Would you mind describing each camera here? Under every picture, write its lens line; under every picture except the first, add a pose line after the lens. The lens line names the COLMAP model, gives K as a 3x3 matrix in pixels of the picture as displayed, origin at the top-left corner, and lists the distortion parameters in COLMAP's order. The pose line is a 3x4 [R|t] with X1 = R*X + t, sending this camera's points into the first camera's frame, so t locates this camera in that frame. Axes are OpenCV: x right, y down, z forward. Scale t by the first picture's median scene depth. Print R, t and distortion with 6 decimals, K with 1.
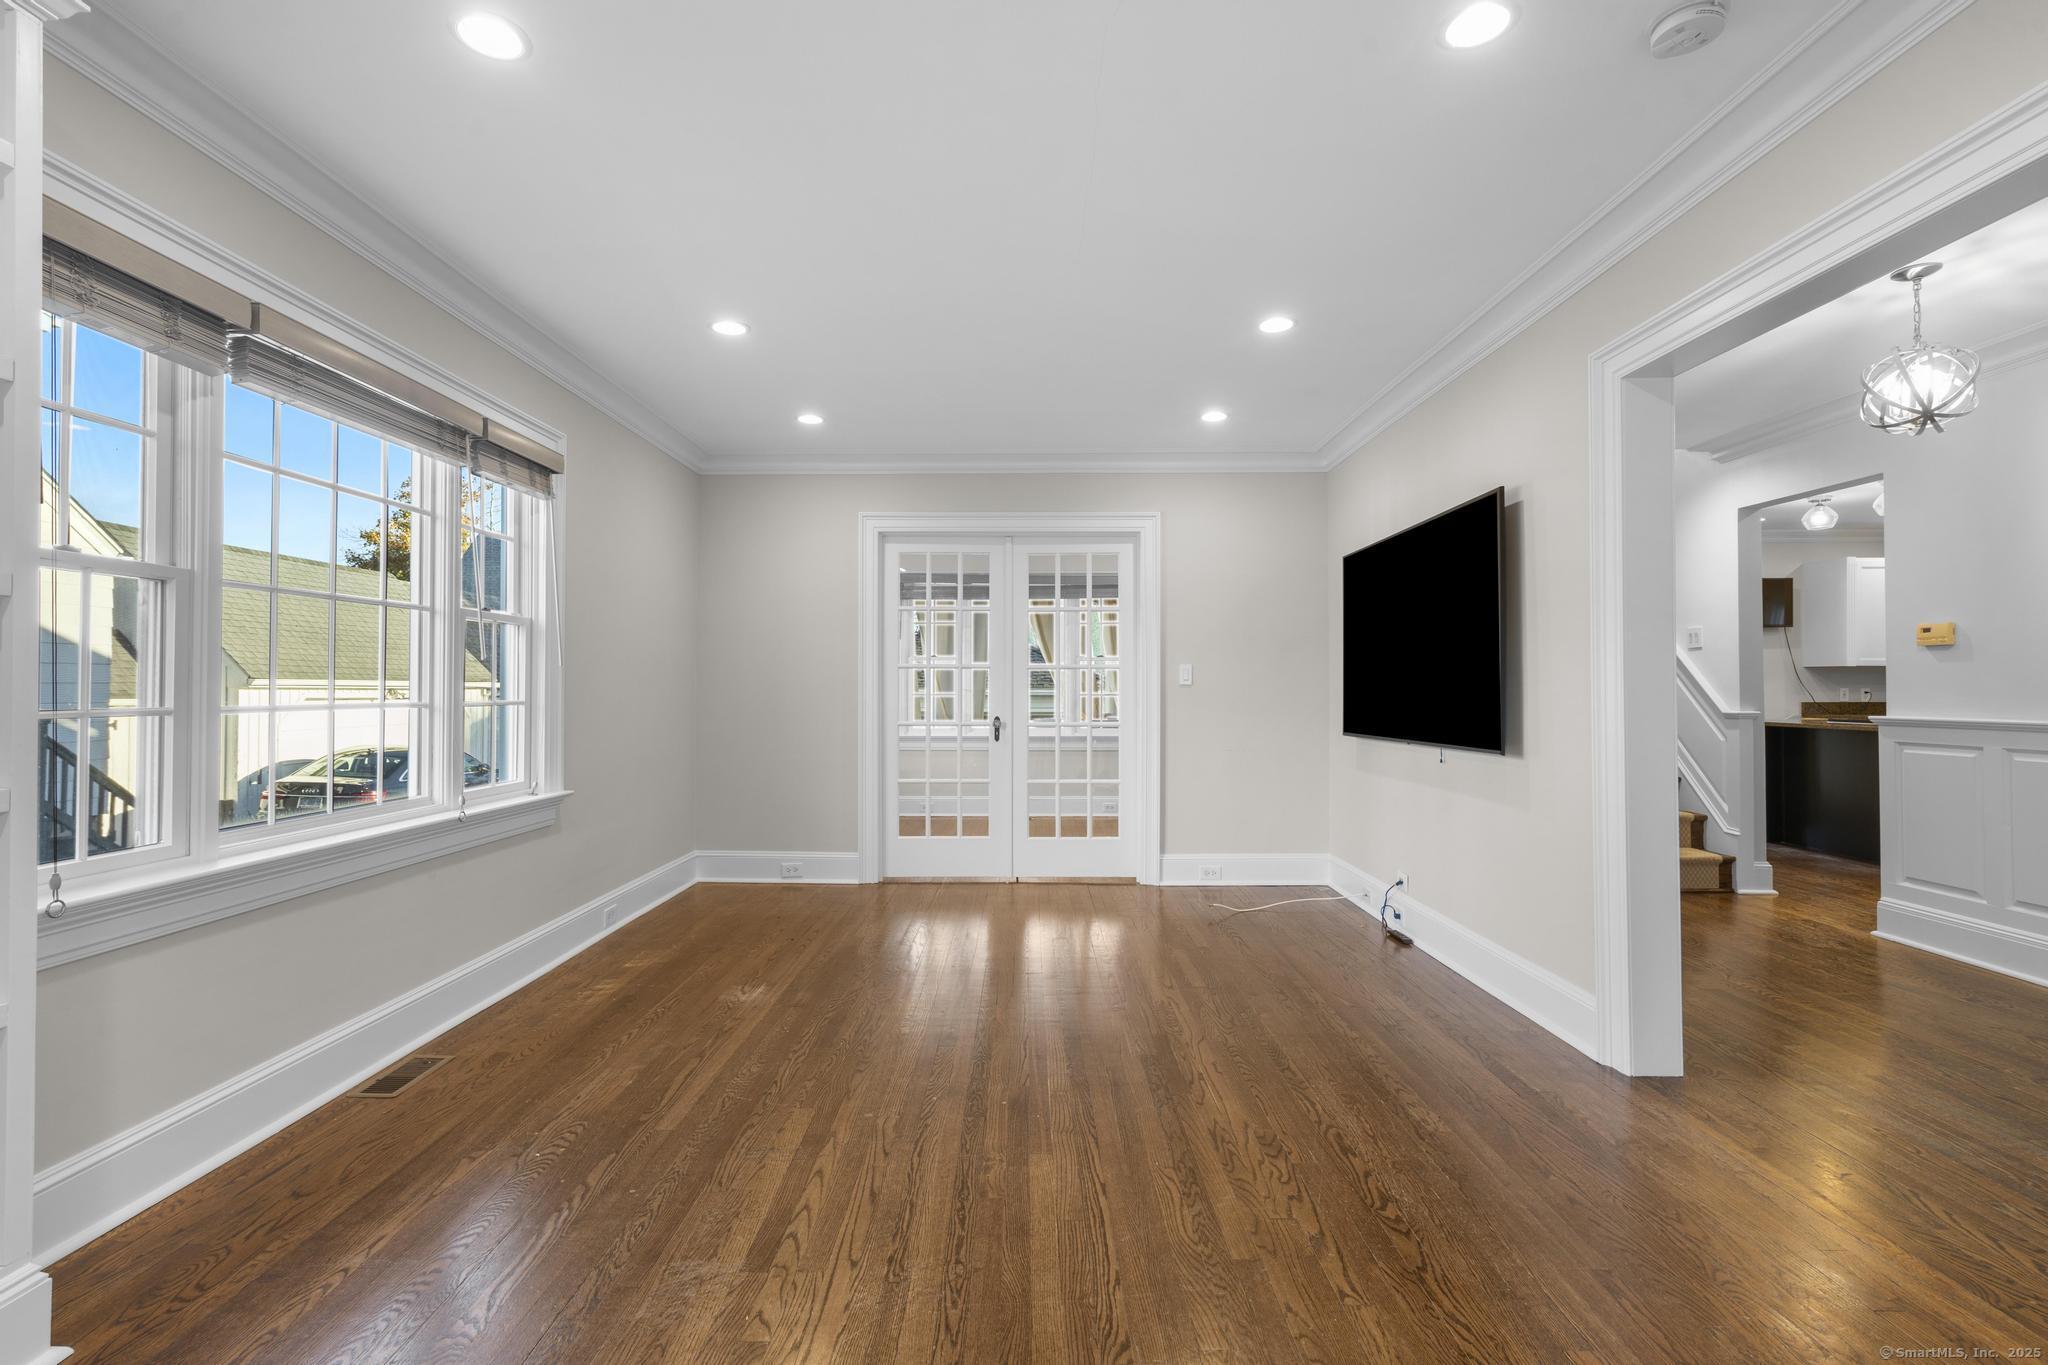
lens RADIAL K [[935.1, 0, 1014.8], [0, 935.1, 674.6], [0, 0, 1]] dist [-0.004939, 0.005696]
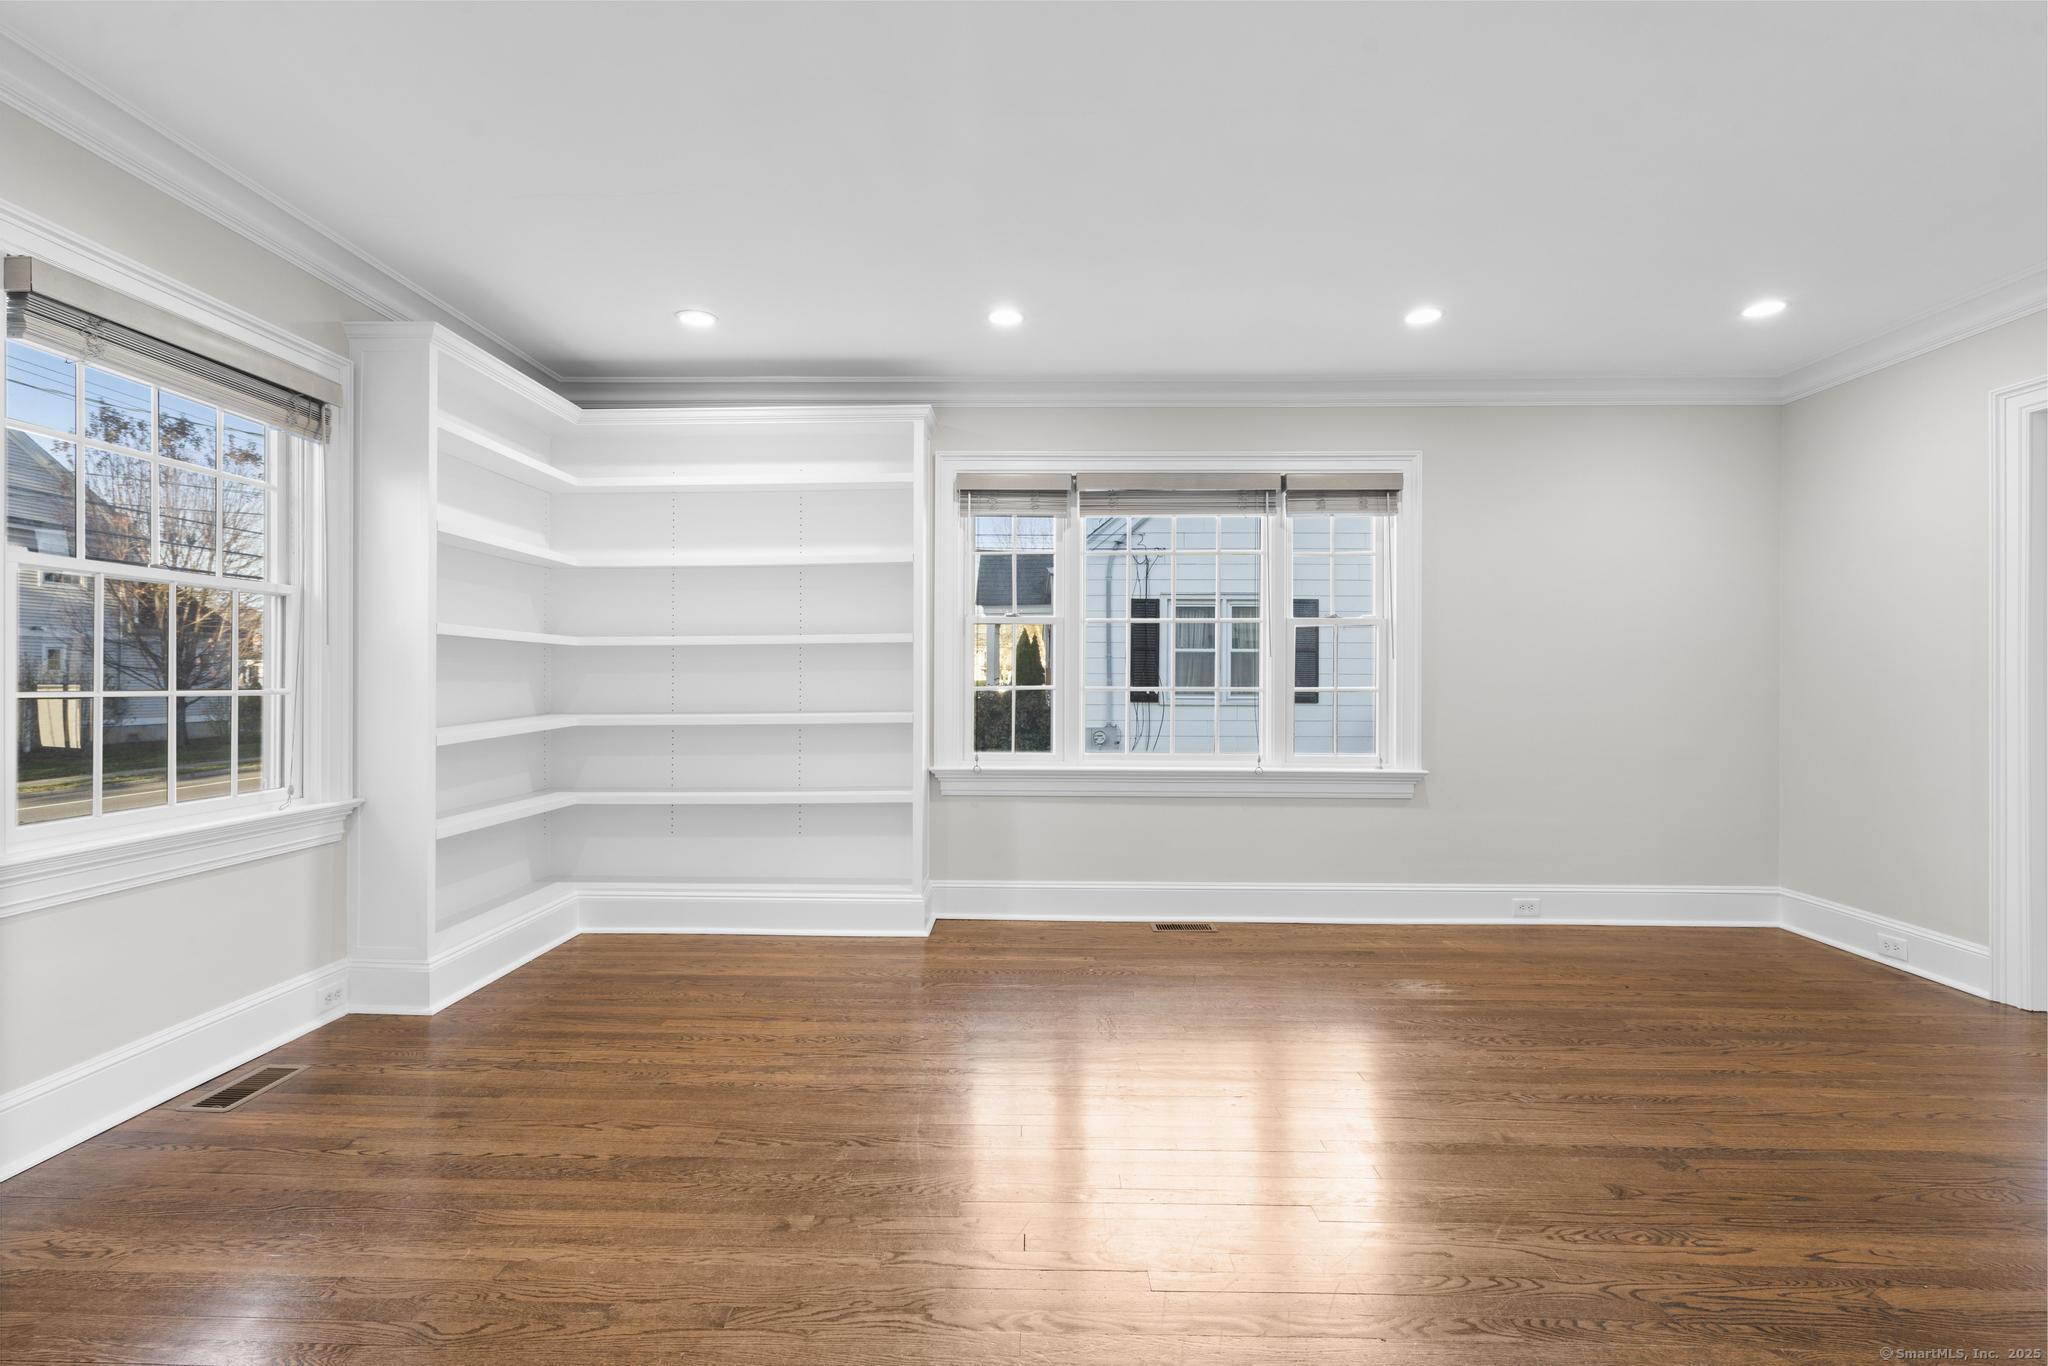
lens RADIAL K [[935.1, 0, 1014.8], [0, 935.1, 675.1], [0, 0, 1]] dist [-0.004939, 0.005696]
pose [[-0.011009, -0.004561, -0.999929, 0.575420], [0.011664, 0.999921, -0.004689, 0.009117], [0.999871, -0.011714, -0.010955, 0.472673]]
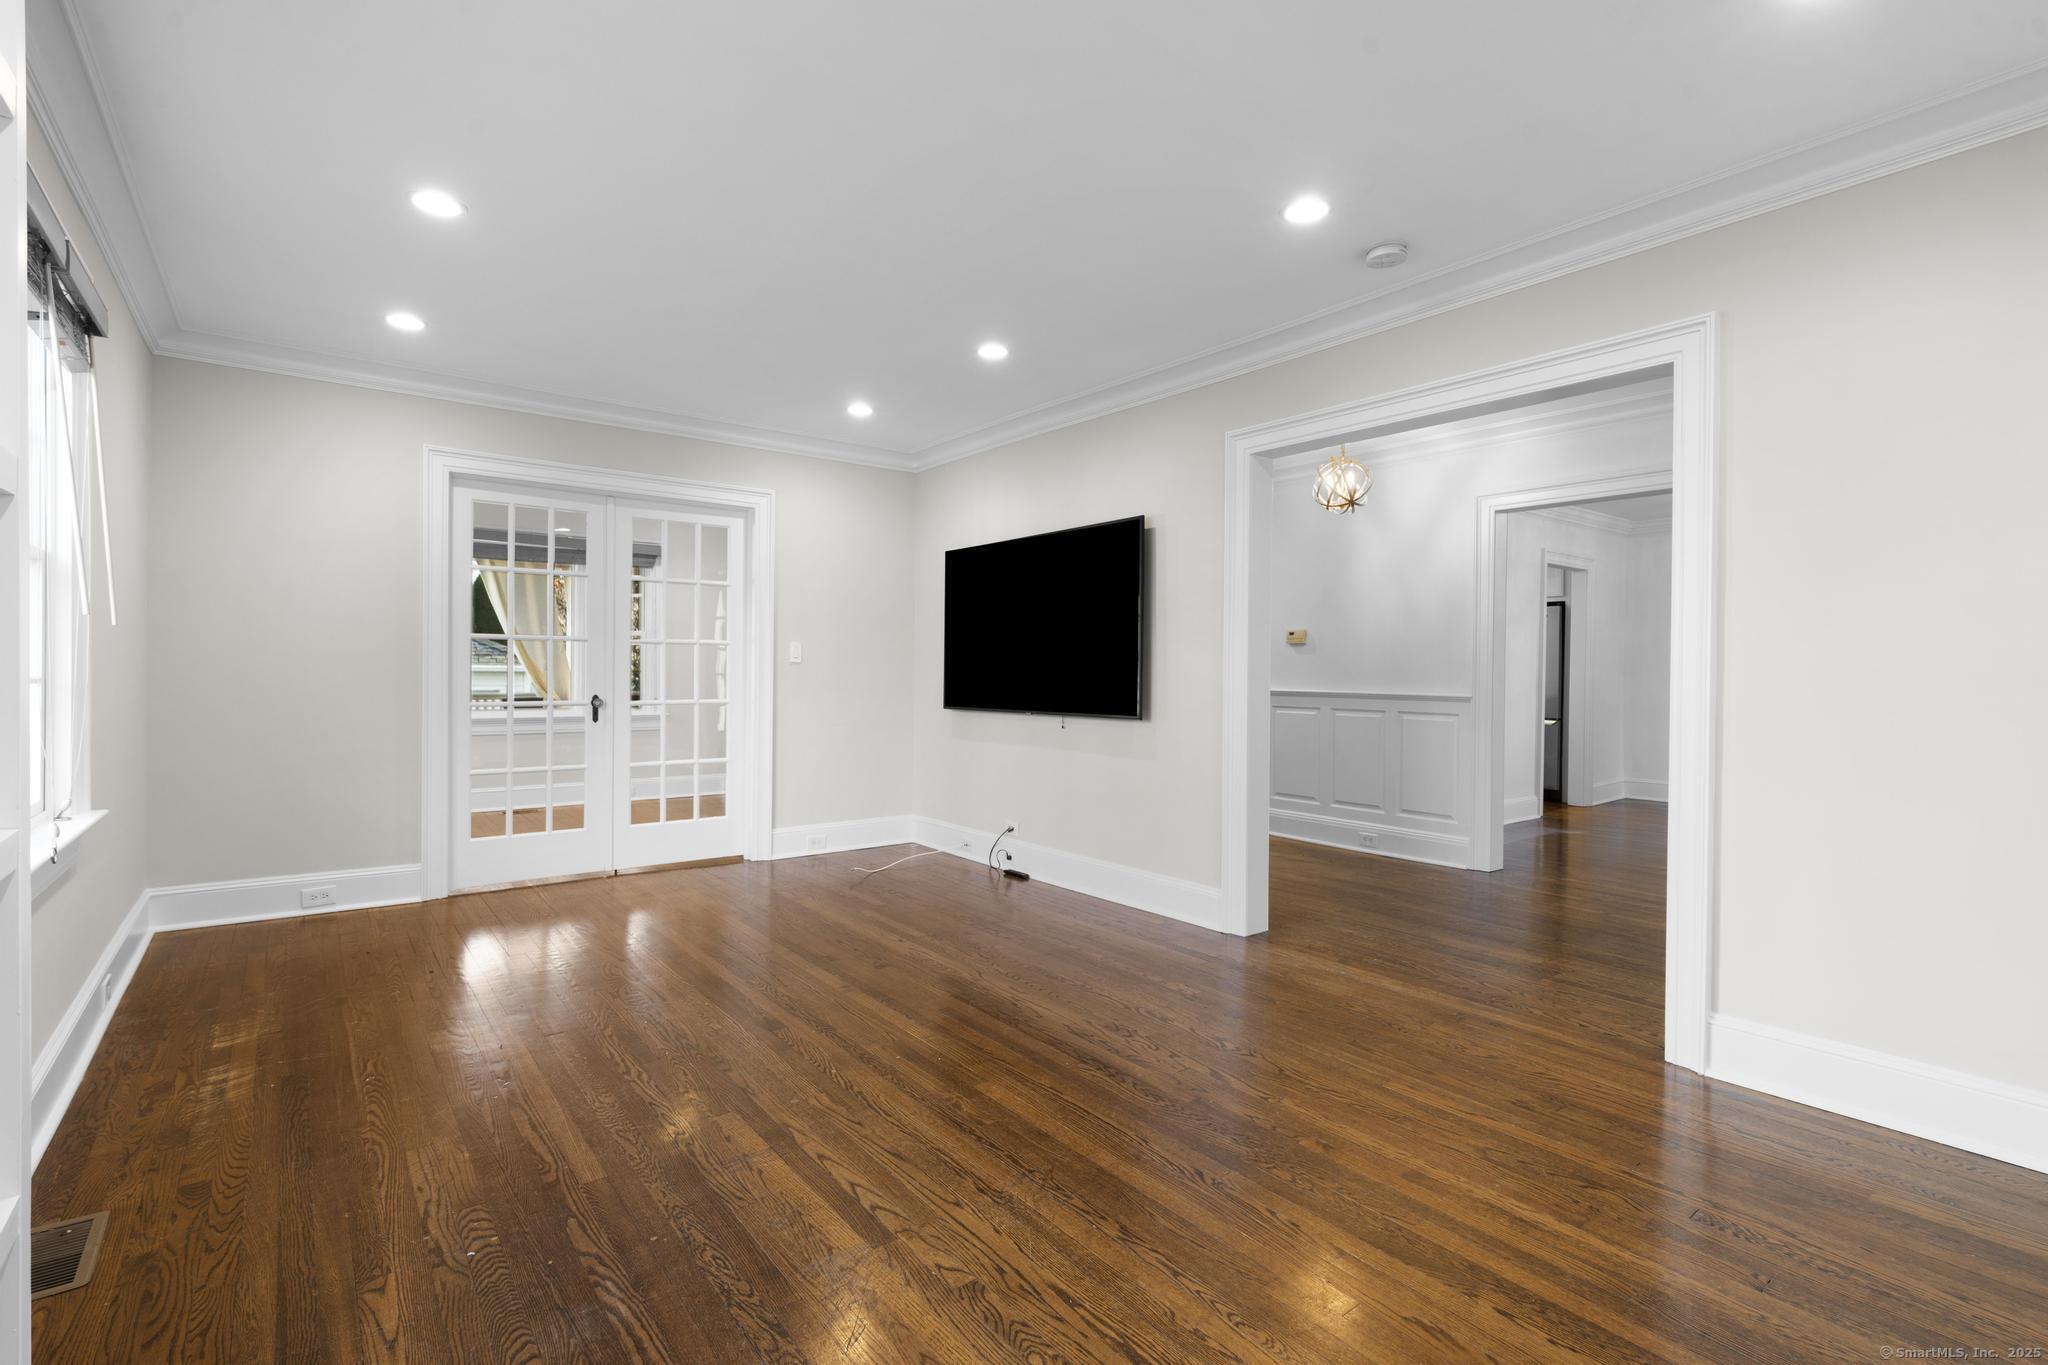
lens RADIAL K [[935.1, 0, 1014.8], [0, 935.1, 674.6], [0, 0, 1]] dist [-0.004939, 0.005696]
pose [[0.784414, 0.004041, 0.620225, -0.339823], [-0.019790, 0.999633, 0.018516, 0.000914], [-0.619922, -0.026799, 0.784205, 0.058172]]
